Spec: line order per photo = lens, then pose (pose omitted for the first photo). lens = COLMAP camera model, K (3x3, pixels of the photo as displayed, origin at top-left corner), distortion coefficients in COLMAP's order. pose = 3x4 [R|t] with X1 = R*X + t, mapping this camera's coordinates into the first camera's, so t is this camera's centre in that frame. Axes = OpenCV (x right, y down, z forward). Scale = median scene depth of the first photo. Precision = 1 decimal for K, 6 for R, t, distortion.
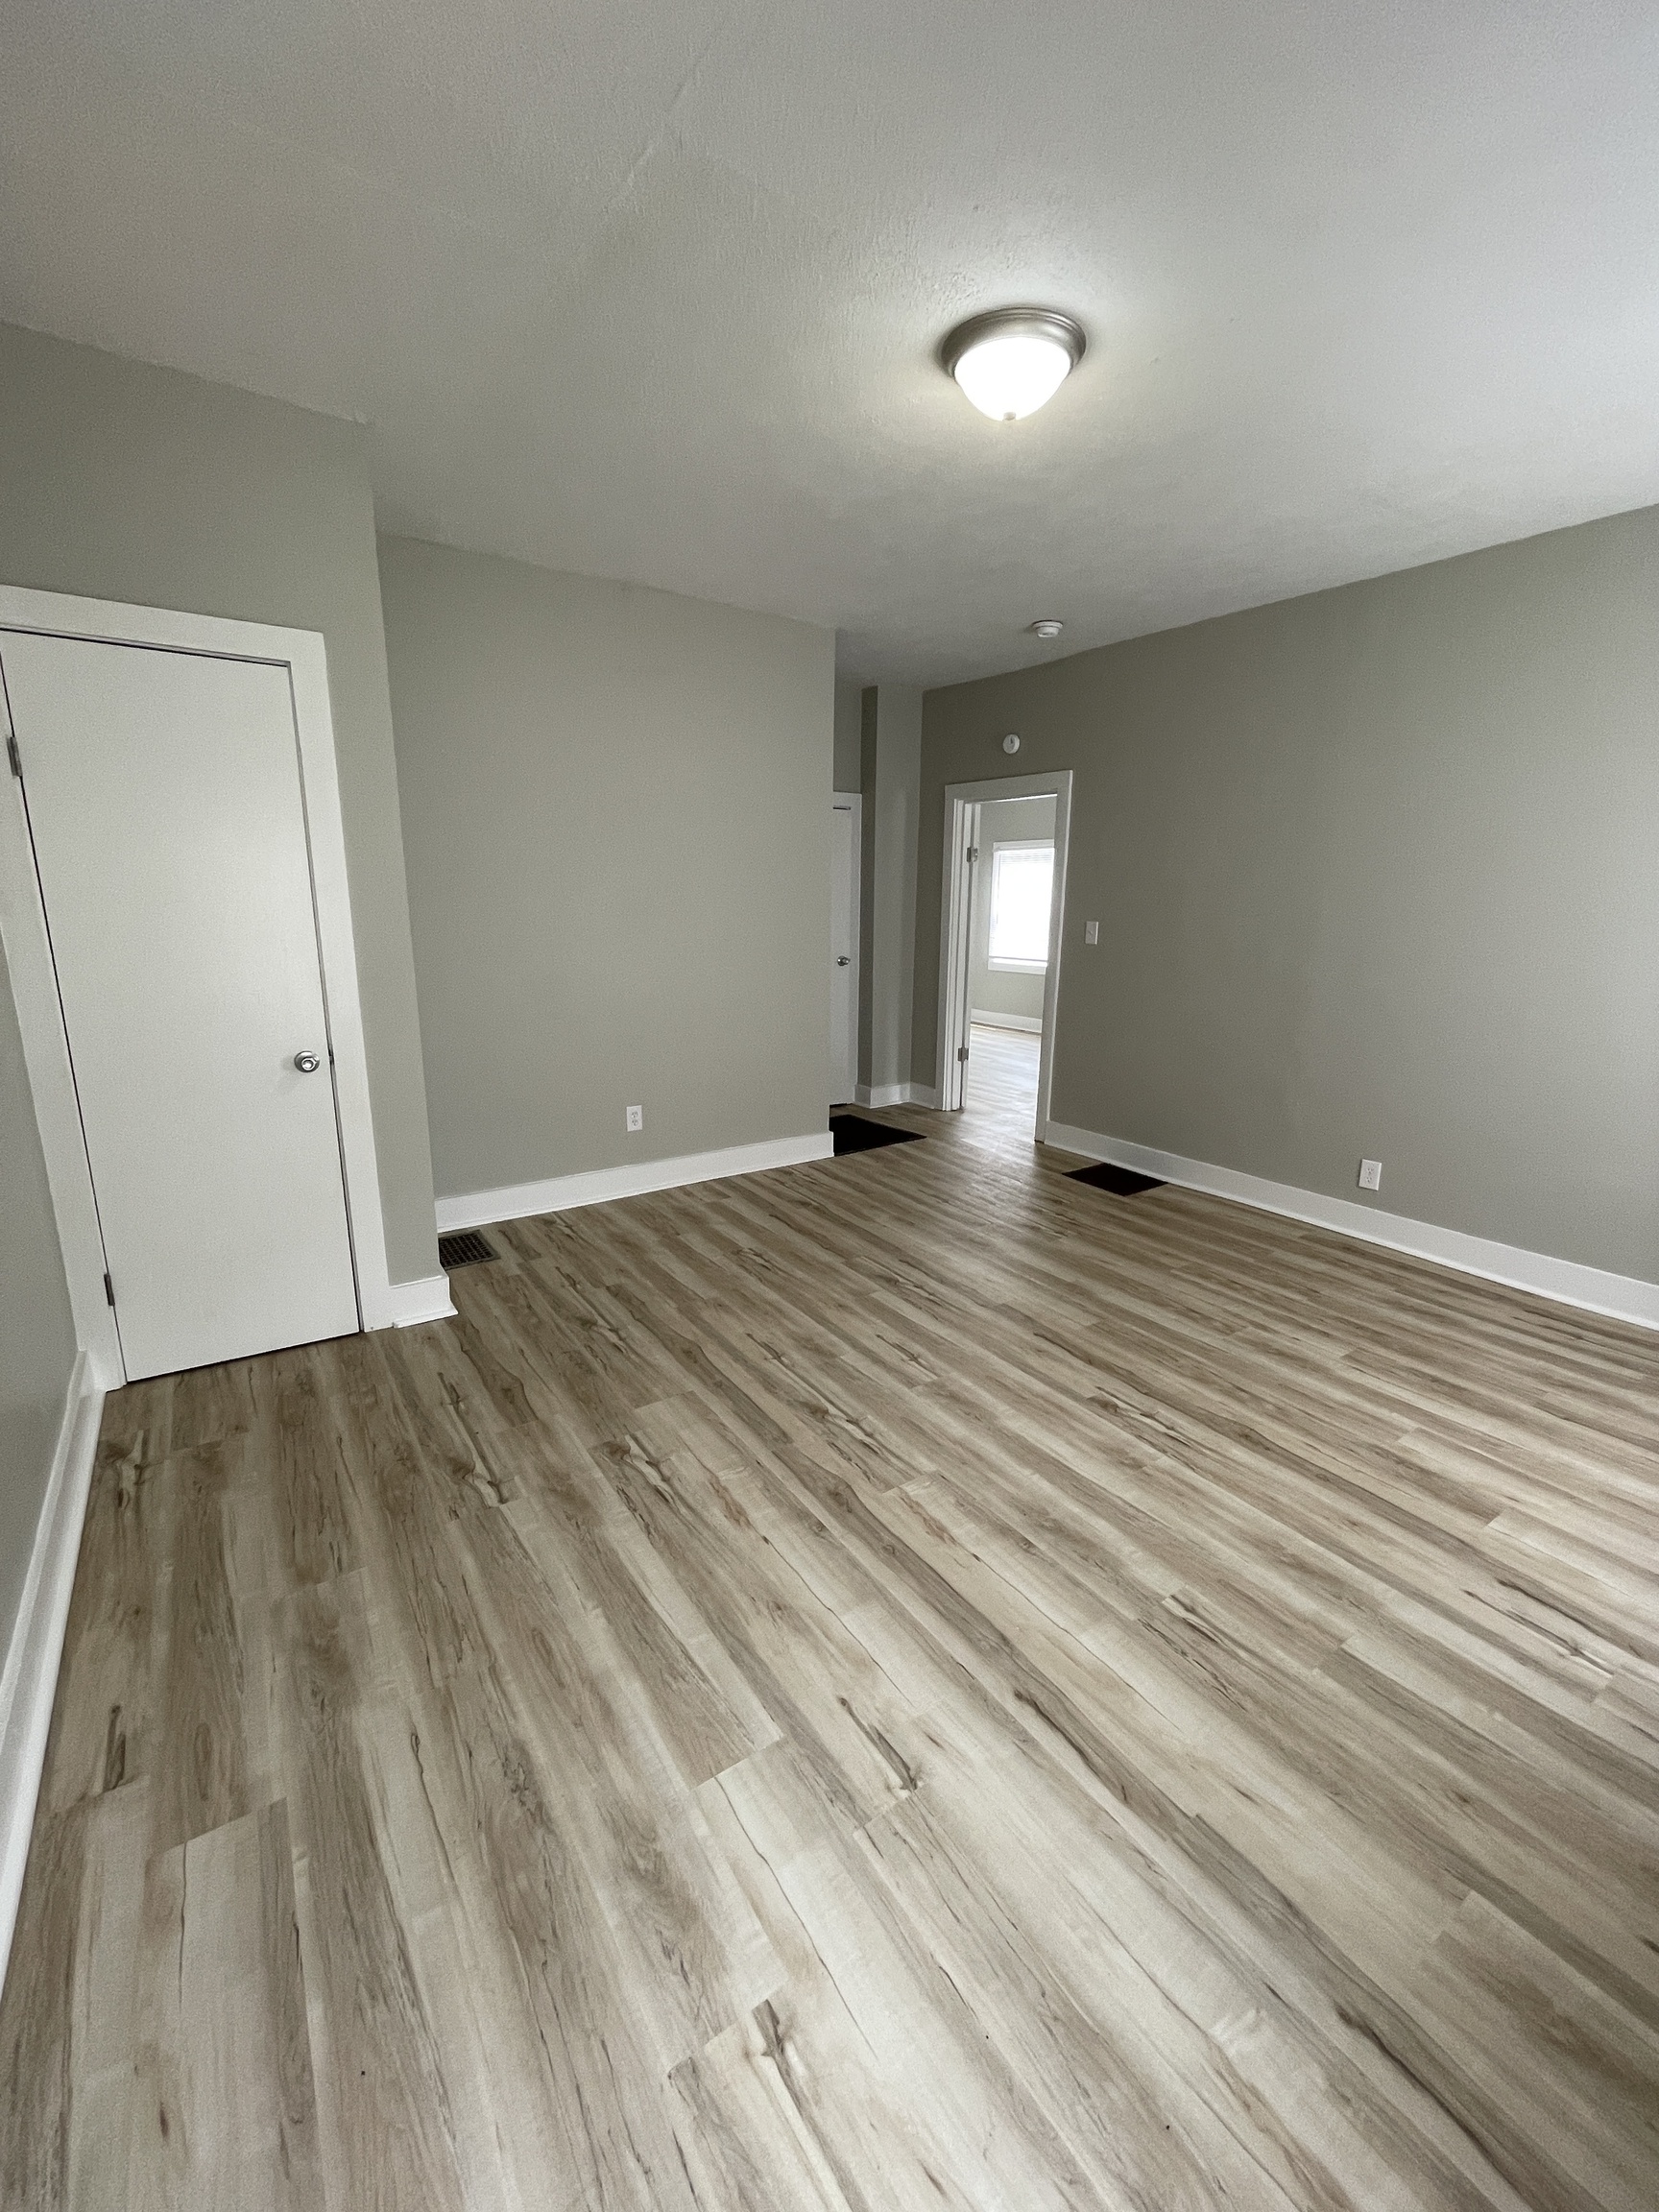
lens RADIAL K [[902.6, 0, 835.1], [0, 902.6, 1098.7], [0, 0, 1]] dist [-0.003355, 0.000688]
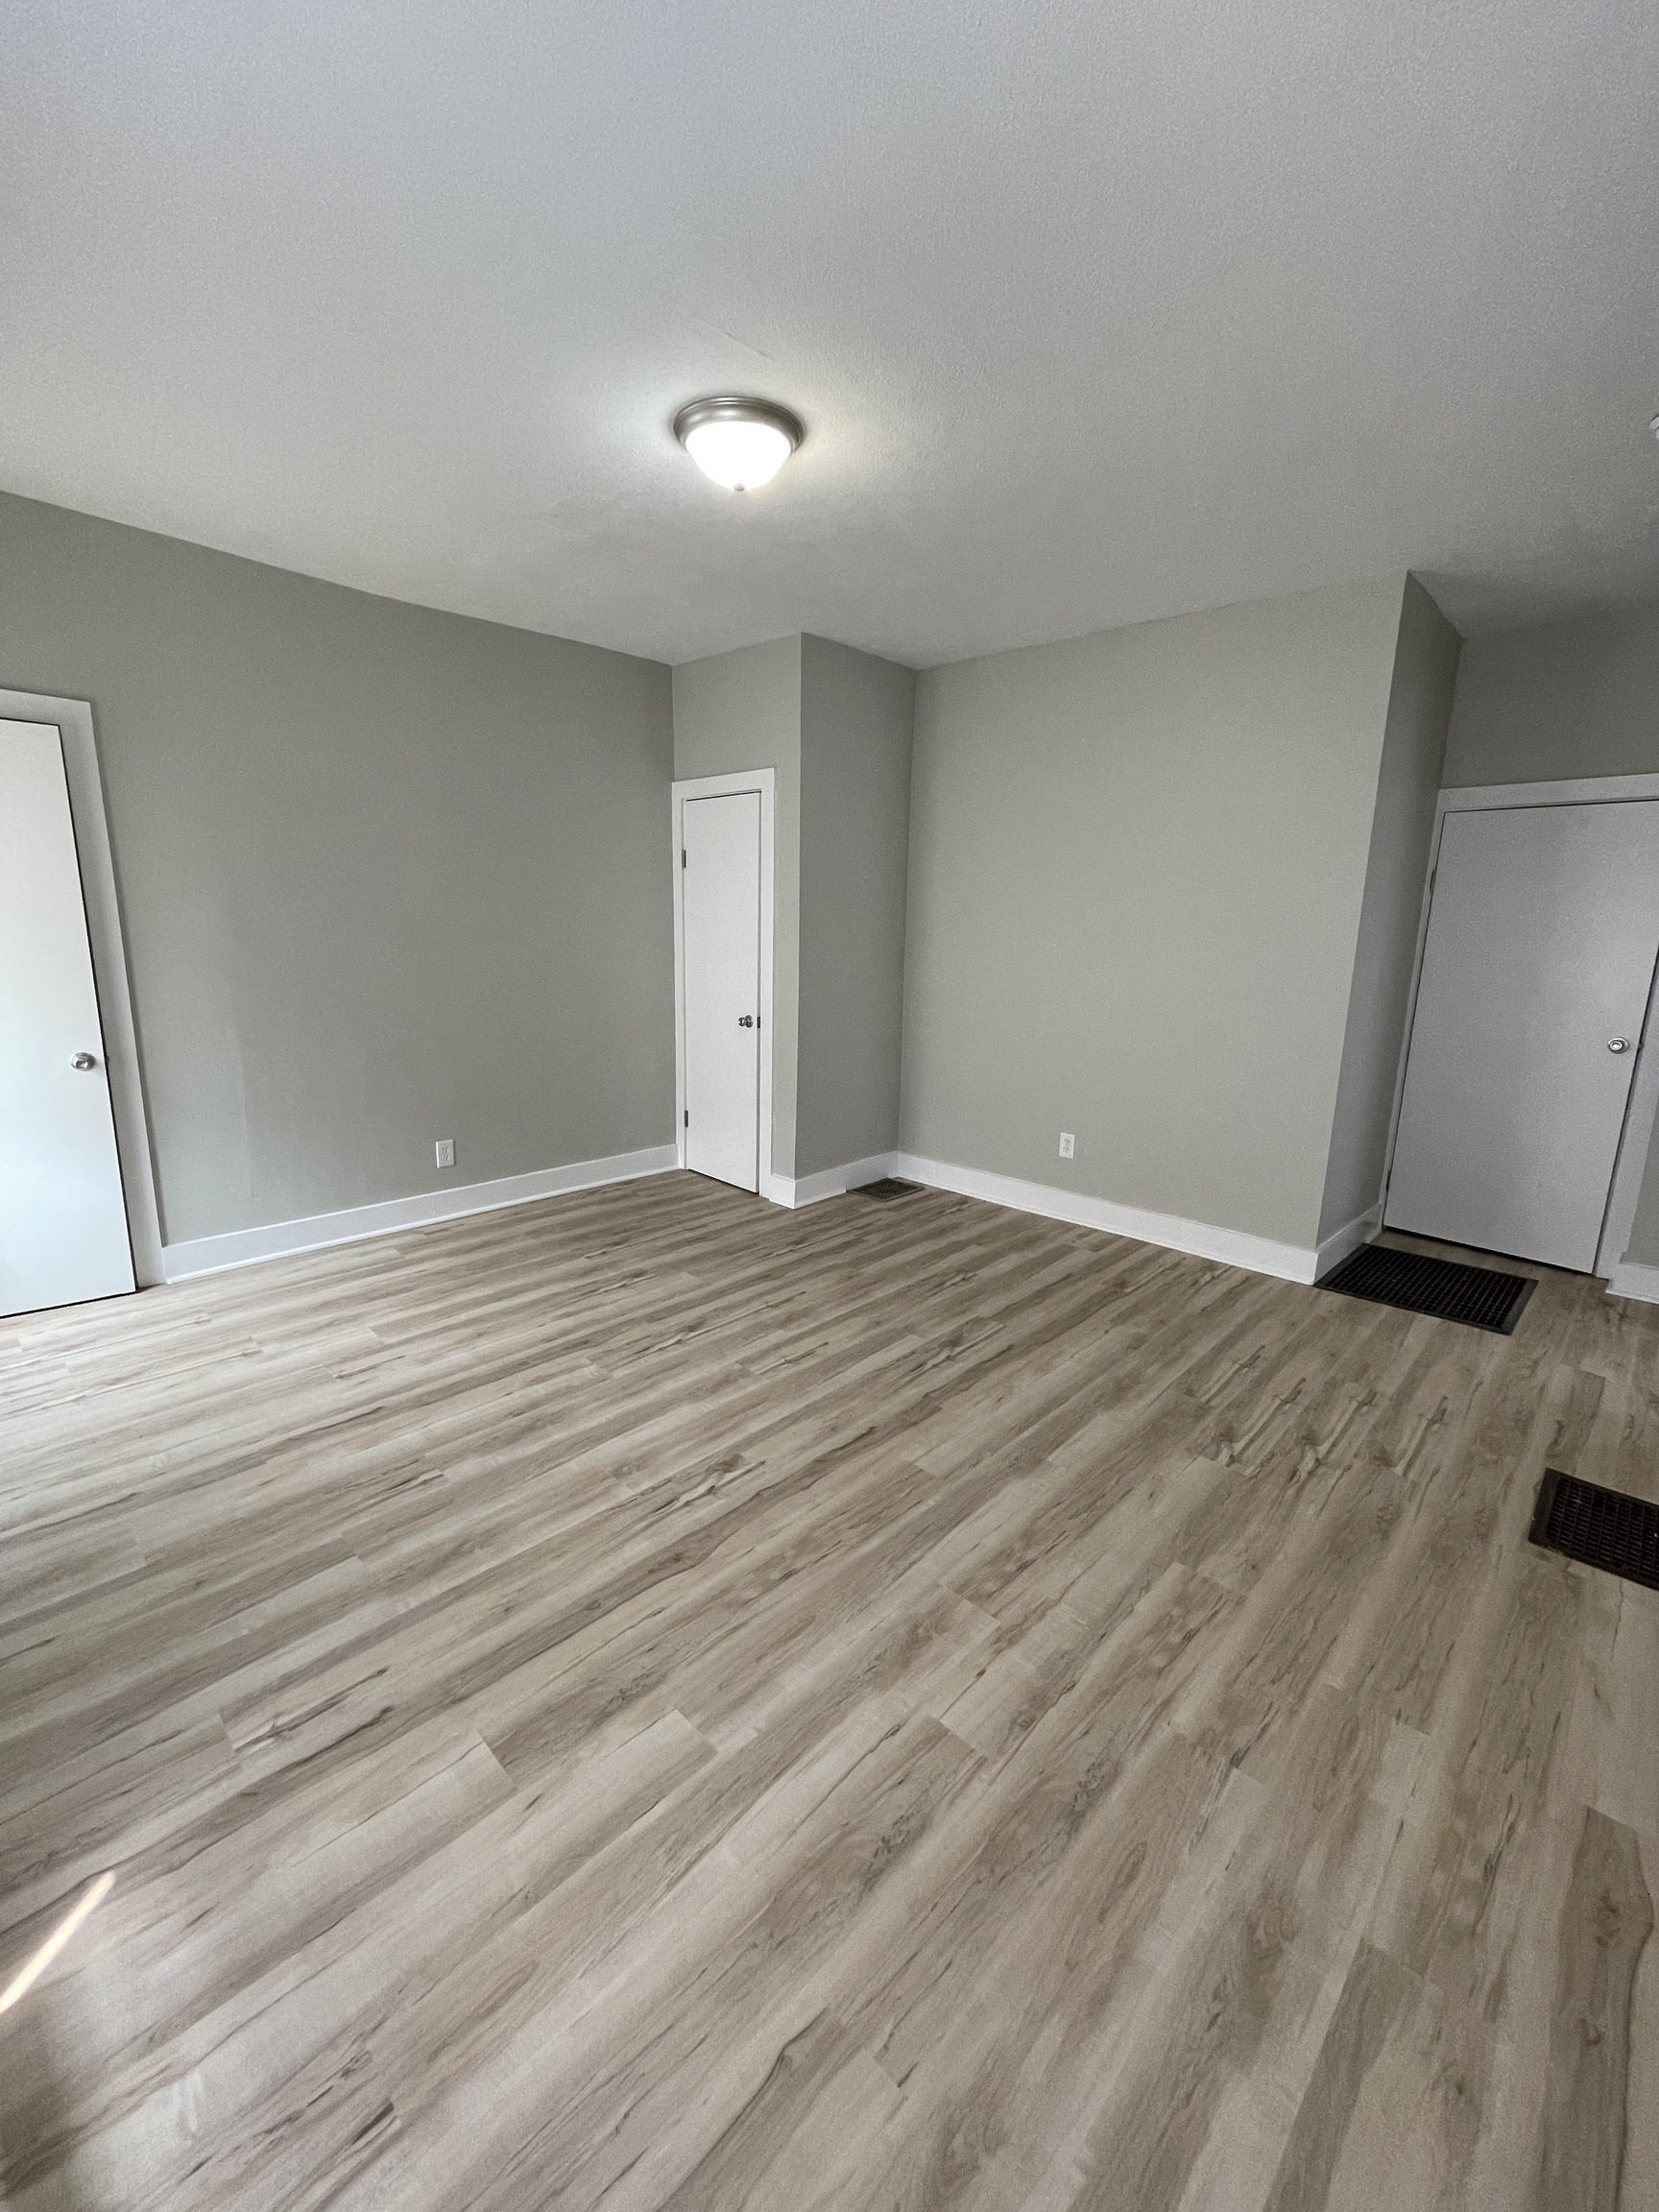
lens RADIAL K [[902.6, 0, 835.1], [0, 902.6, 1098.7], [0, 0, 1]] dist [-0.003355, 0.000688]
pose [[0.203440, 0.186179, -0.961223, 1.126830], [-0.233664, 0.962618, 0.136995, -0.174521], [0.950796, 0.196733, 0.239338, 0.793153]]
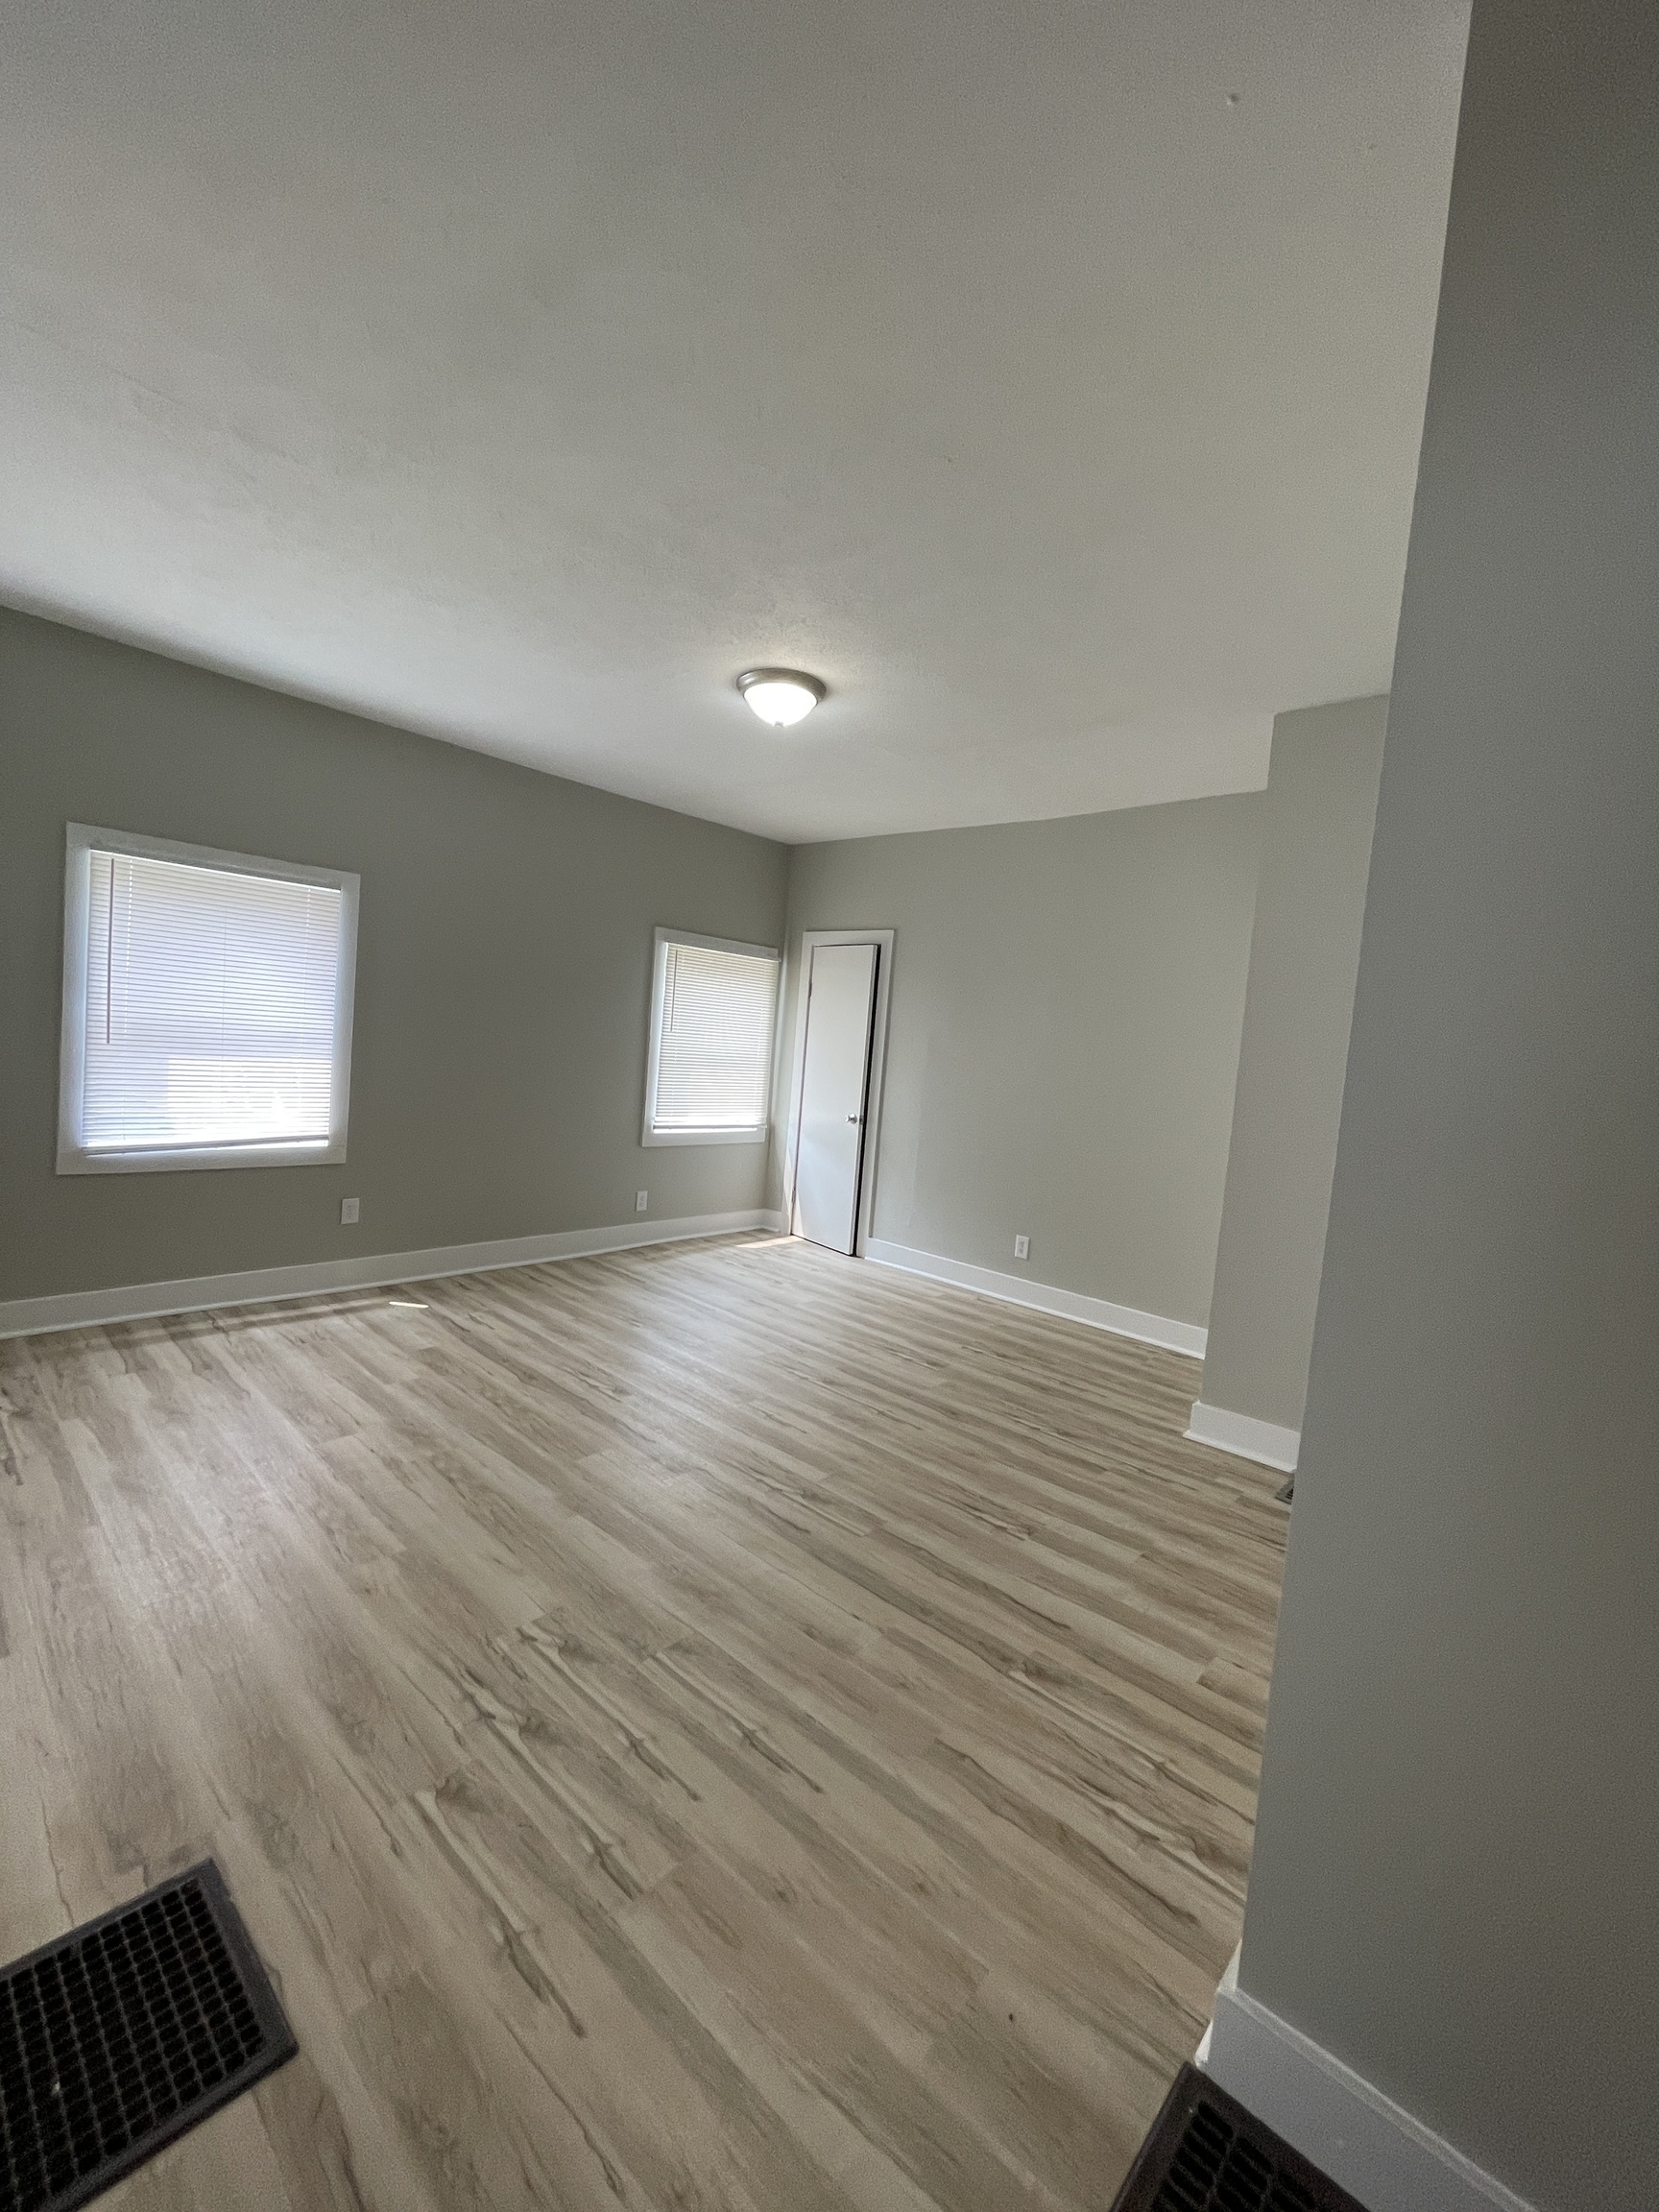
lens RADIAL K [[902.6, 0, 835.1], [0, 902.6, 1098.7], [0, 0, 1]] dist [-0.003355, 0.000688]
pose [[-0.969414, -0.075023, -0.233683, 0.331422], [-0.140304, 0.950615, 0.276849, -0.469008], [0.201372, 0.301168, -0.932066, 2.126003]]
